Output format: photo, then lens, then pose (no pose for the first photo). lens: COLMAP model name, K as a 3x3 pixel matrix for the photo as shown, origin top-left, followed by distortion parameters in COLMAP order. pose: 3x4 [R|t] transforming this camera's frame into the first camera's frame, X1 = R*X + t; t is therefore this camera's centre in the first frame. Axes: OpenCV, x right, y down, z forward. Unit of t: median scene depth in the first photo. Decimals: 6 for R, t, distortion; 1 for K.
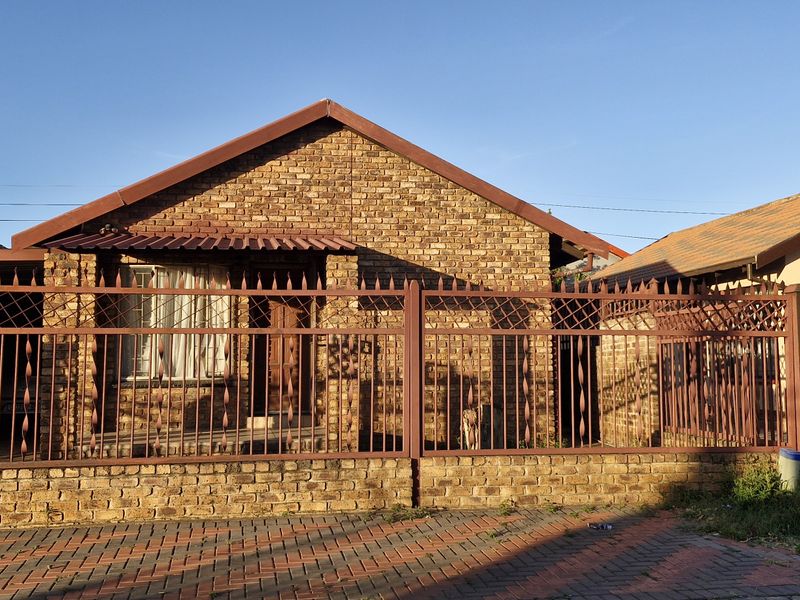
lens RADIAL K [[896.1, 0, 400.0], [0, 896.1, 300.0], [0, 0, 1]] dist [0.115036, -0.002041]
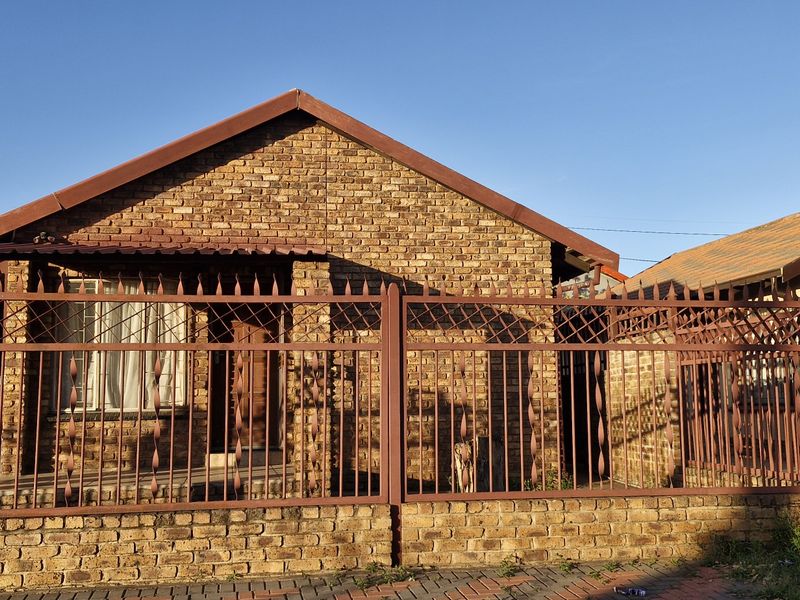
lens RADIAL K [[909.4, 0, 398.6], [0, 909.4, 313.1], [0, 0, 1]] dist [0.106910, -0.062589]
pose [[0.999941, -0.006005, 0.009006, 0.009033], [0.006193, 0.999761, -0.020986, 0.015168], [-0.008878, 0.021040, 0.999739, 0.122275]]
